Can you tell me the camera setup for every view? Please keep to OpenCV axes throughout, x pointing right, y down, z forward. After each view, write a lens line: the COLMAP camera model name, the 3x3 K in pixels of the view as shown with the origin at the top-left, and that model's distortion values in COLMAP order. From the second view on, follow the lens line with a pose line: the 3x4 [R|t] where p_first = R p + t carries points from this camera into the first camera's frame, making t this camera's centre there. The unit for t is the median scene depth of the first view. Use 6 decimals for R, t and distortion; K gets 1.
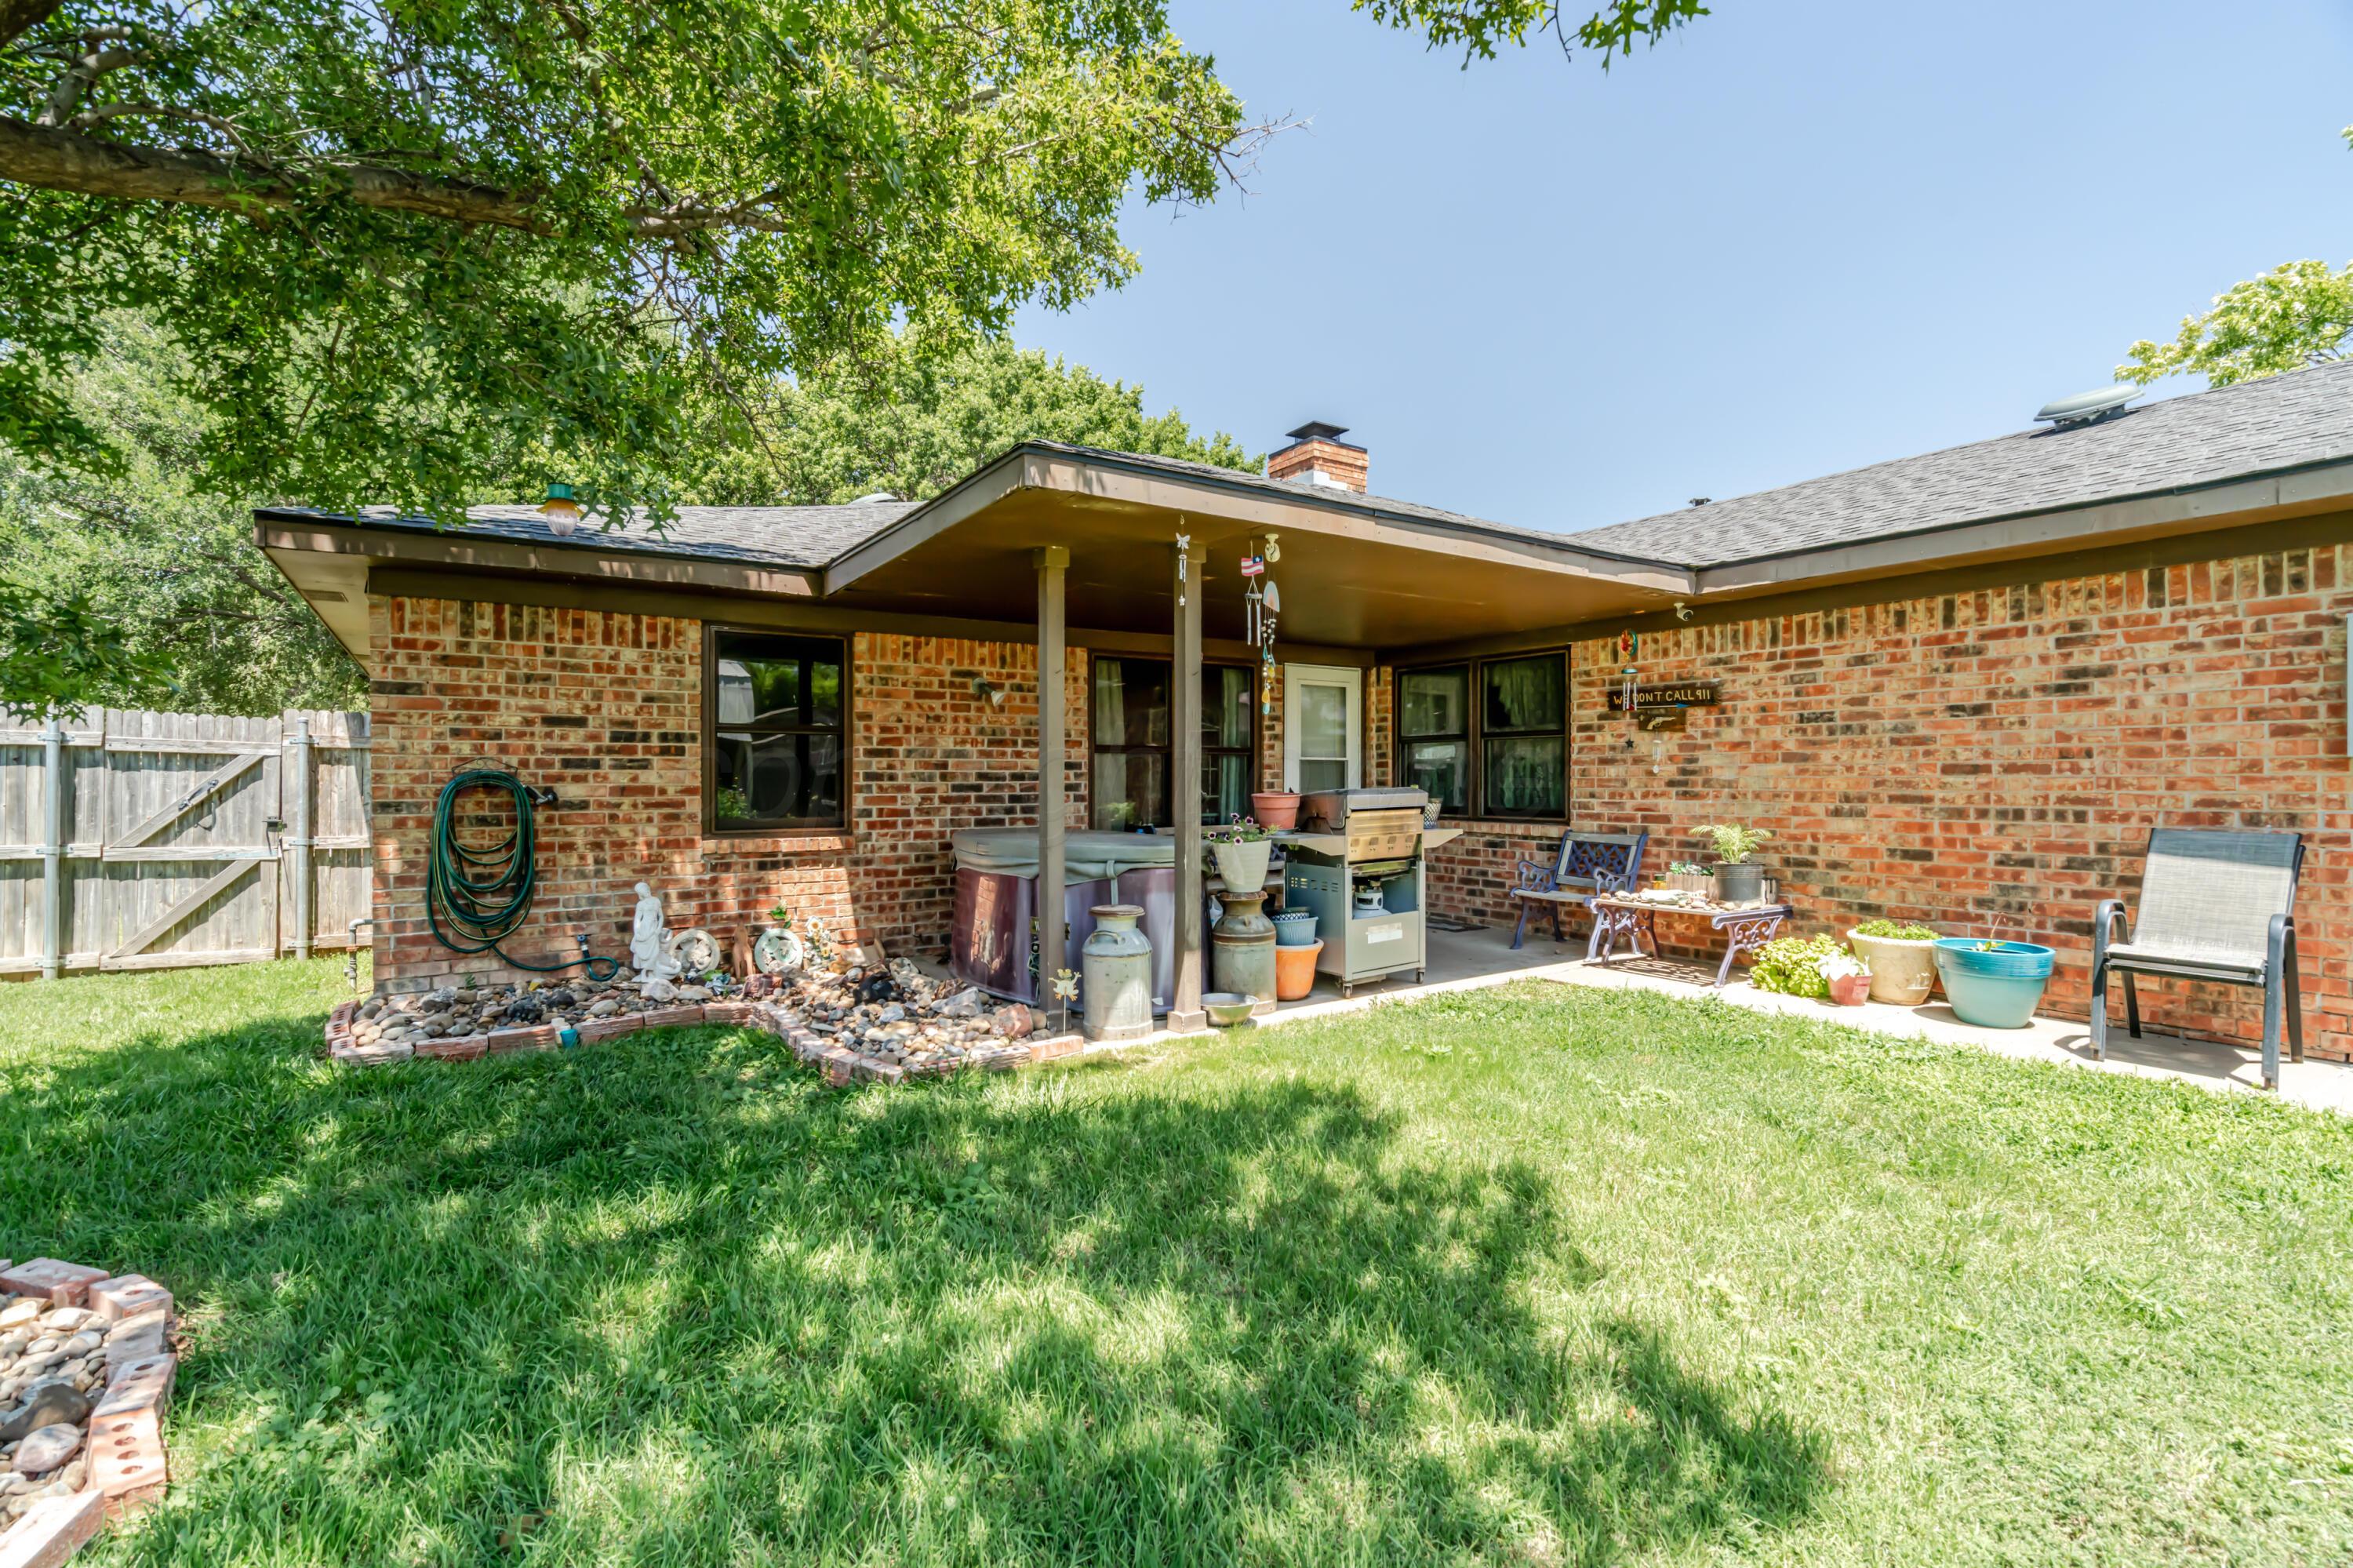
lens RADIAL K [[1075.6, 0, 1171.6], [0, 1075.6, 787.3], [0, 0, 1]] dist [0.000662, -0.000670]
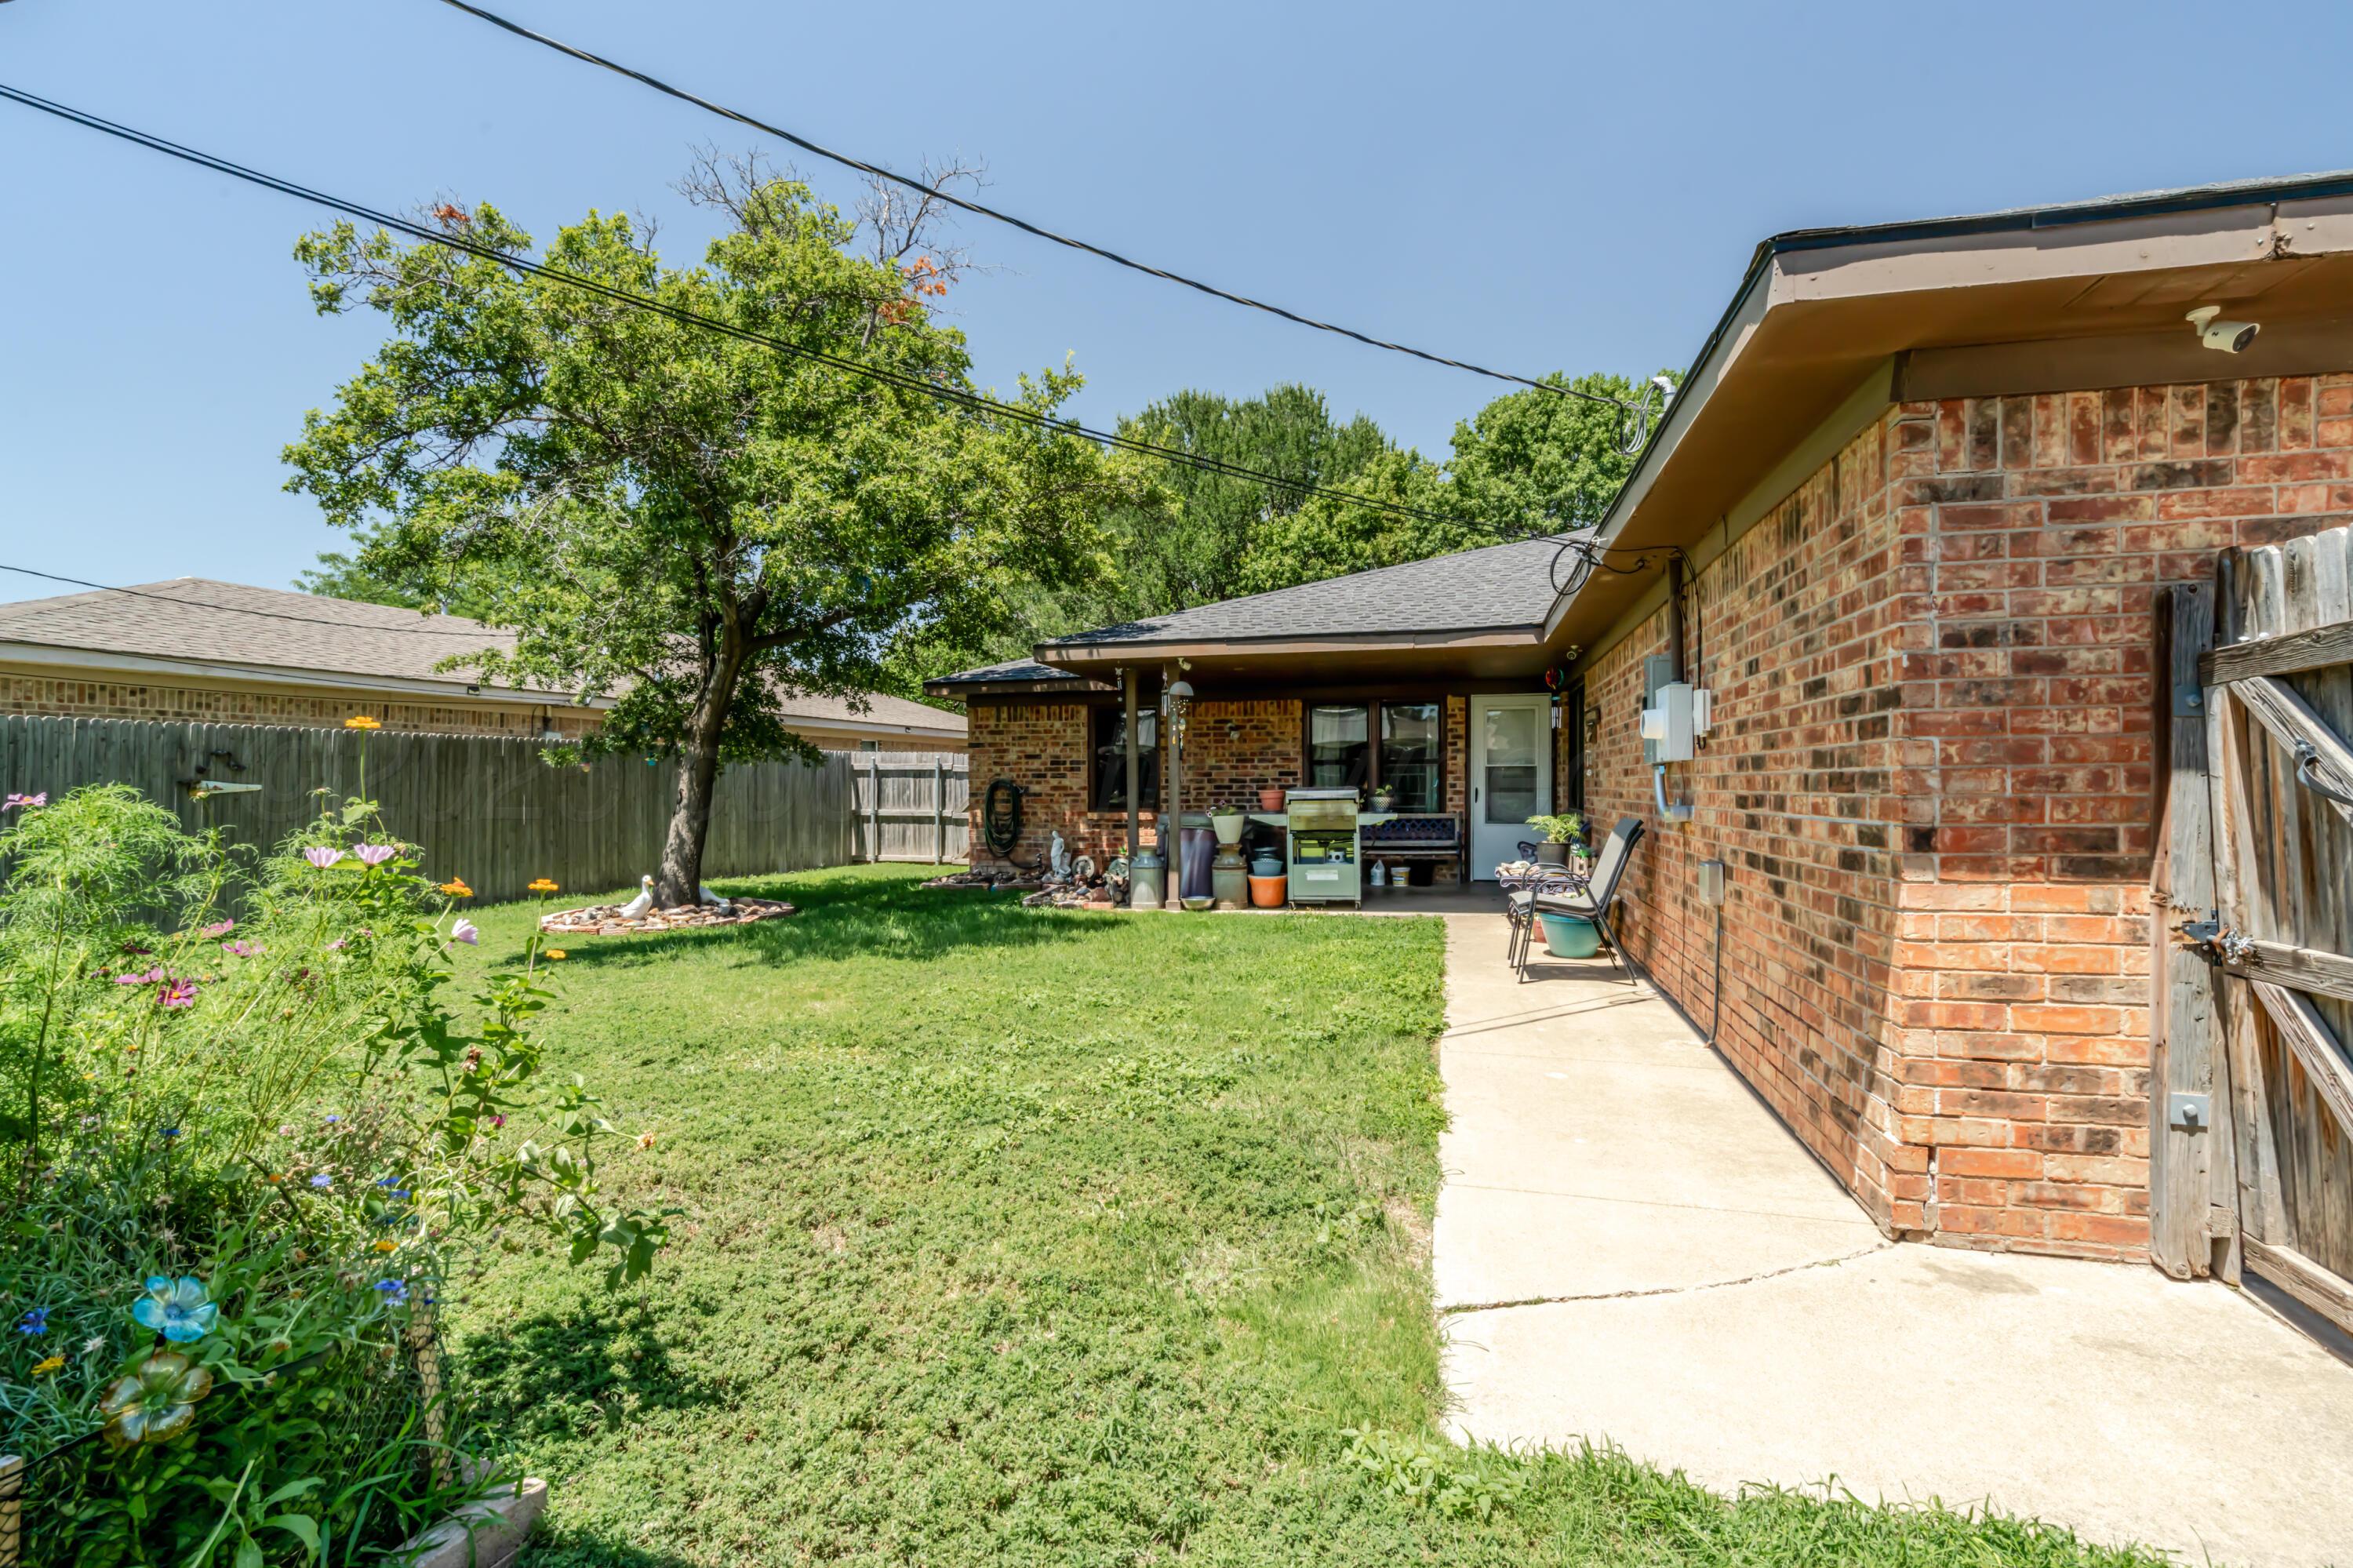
lens RADIAL K [[1075.6, 0, 1174.9], [0, 1075.6, 778.1], [0, 0, 1]] dist [0.000662, -0.000670]
pose [[0.680800, -0.005193, -0.732451, 0.923014], [-0.002829, 0.999949, -0.009719, 0.002606], [0.732463, 0.008689, 0.680751, -0.216924]]
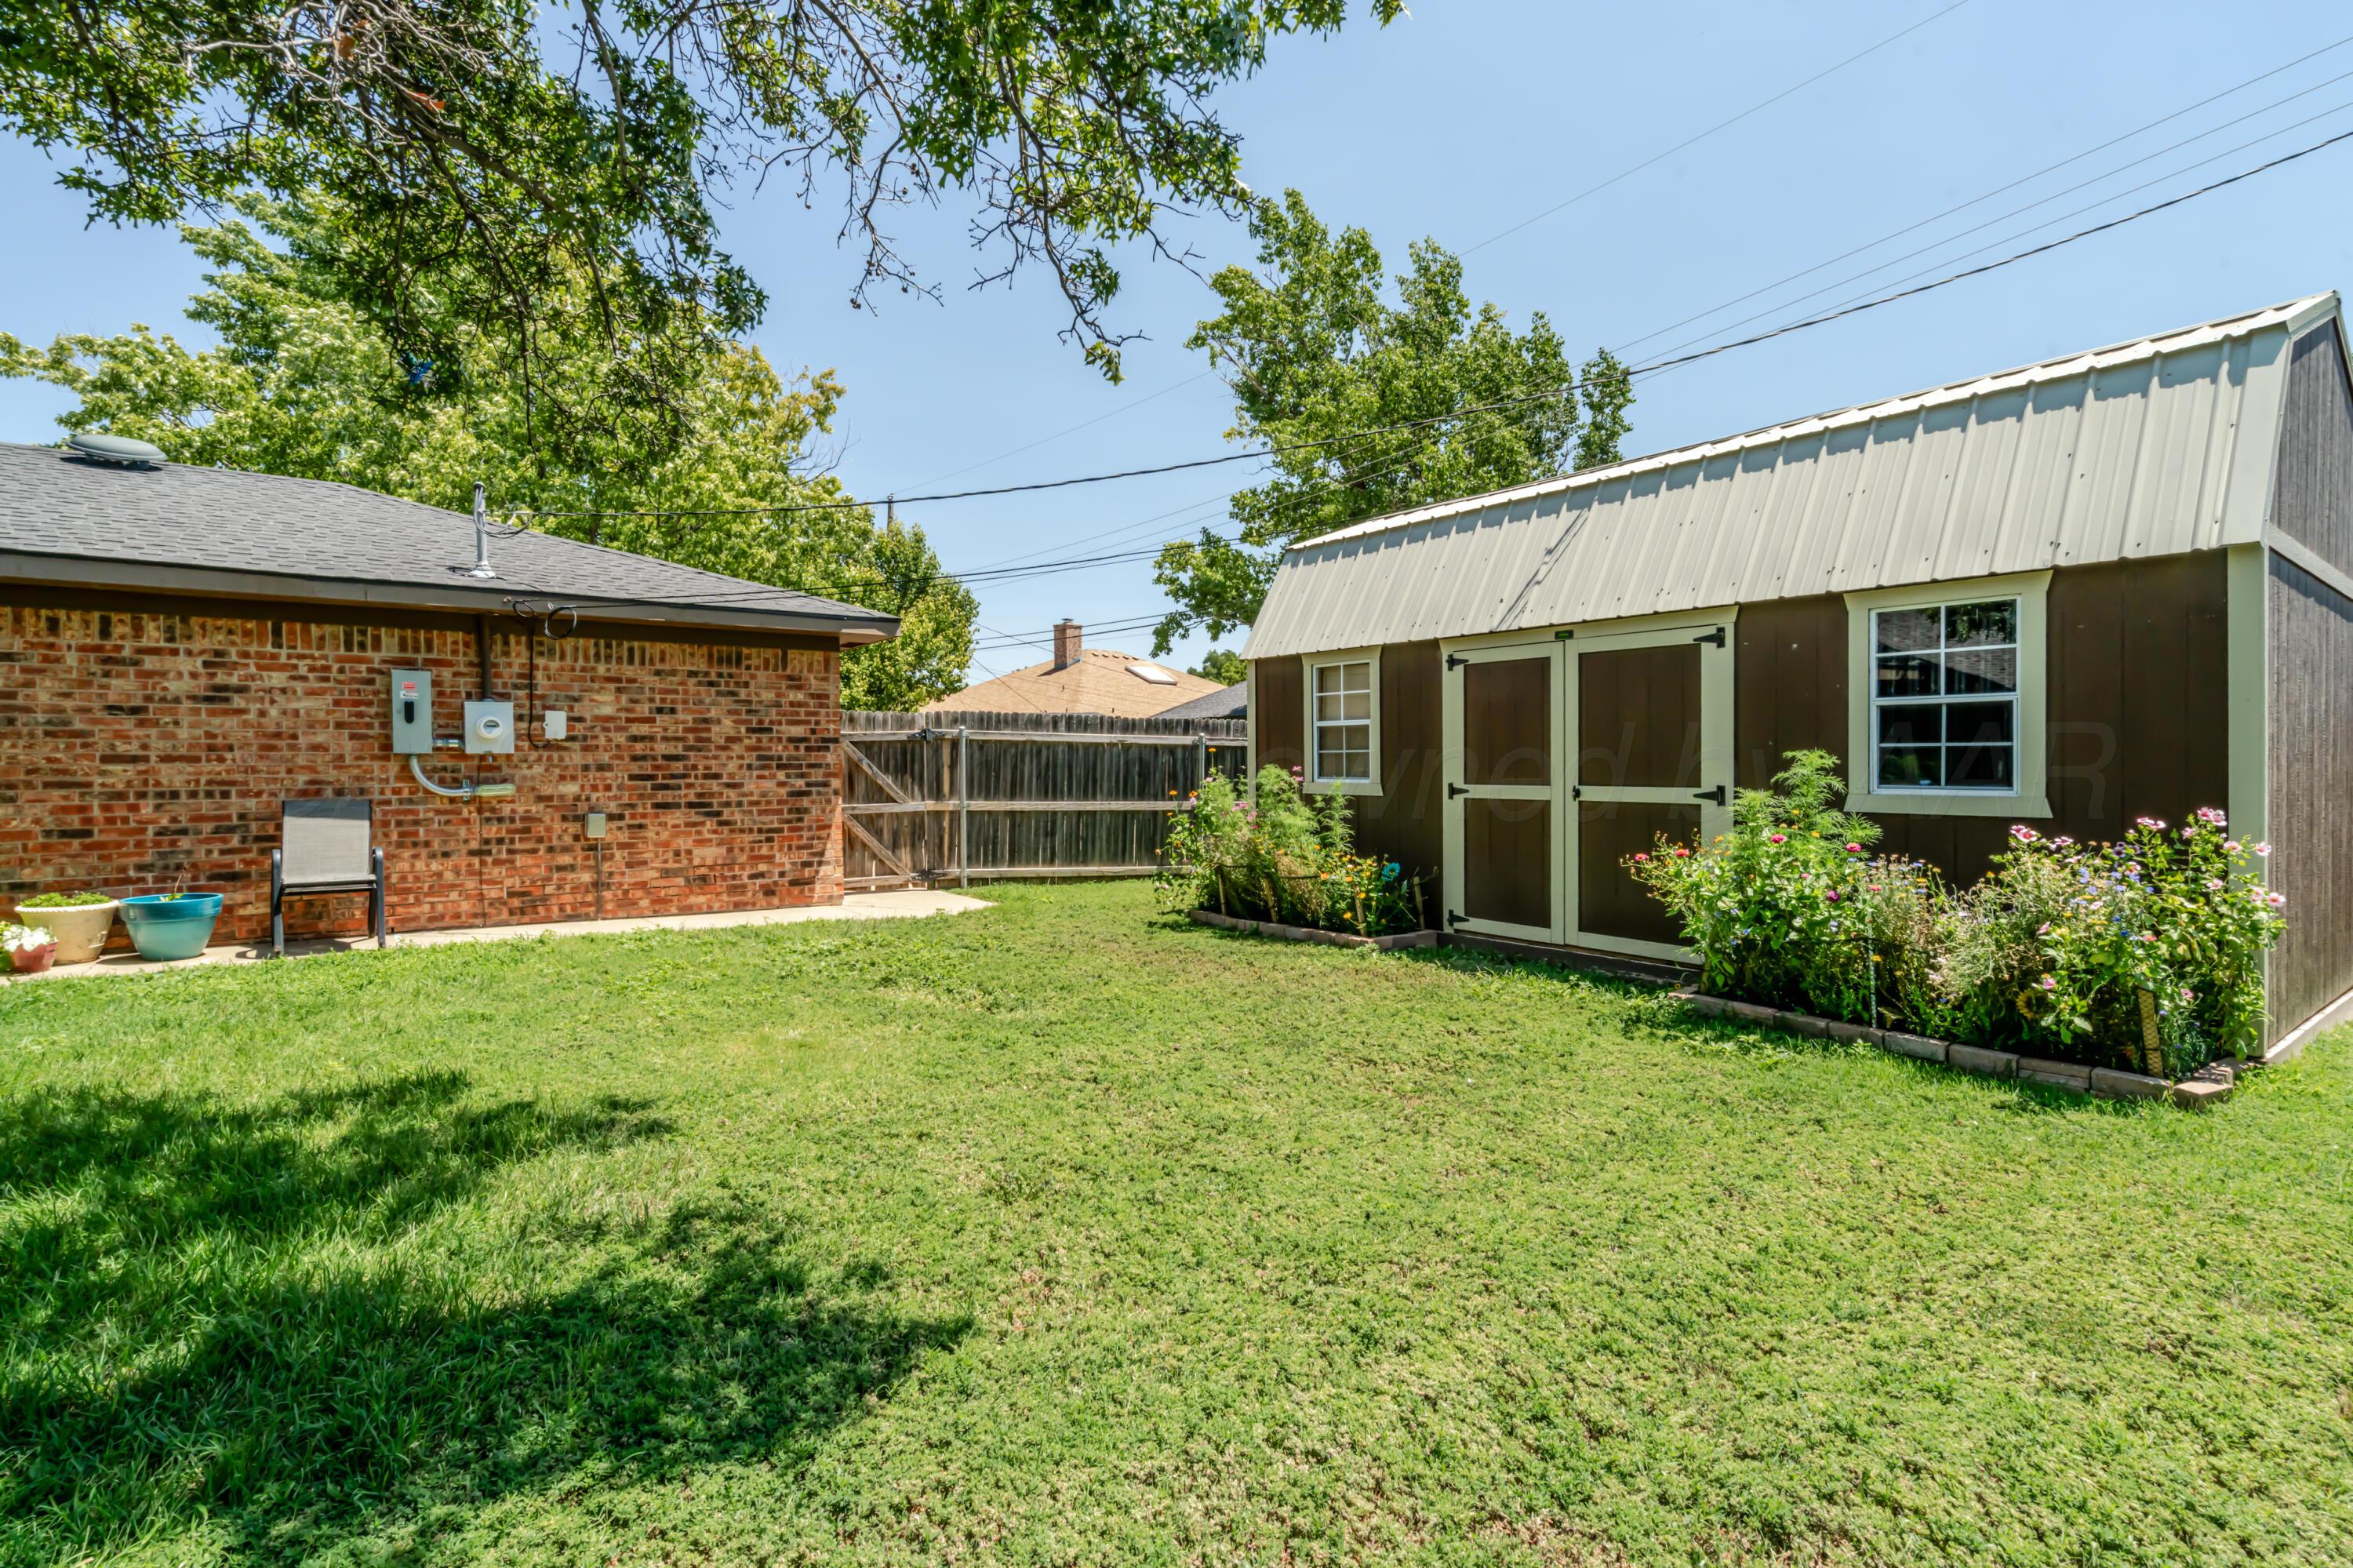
lens RADIAL K [[1075.6, 0, 1167.6], [0, 1075.6, 775.3], [0, 0, 1]] dist [0.000662, -0.000670]
pose [[-0.074750, -0.011531, 0.997136, -0.599402], [0.009734, 0.999877, 0.012293, -0.002006], [-0.997155, 0.010625, -0.074629, -0.084873]]
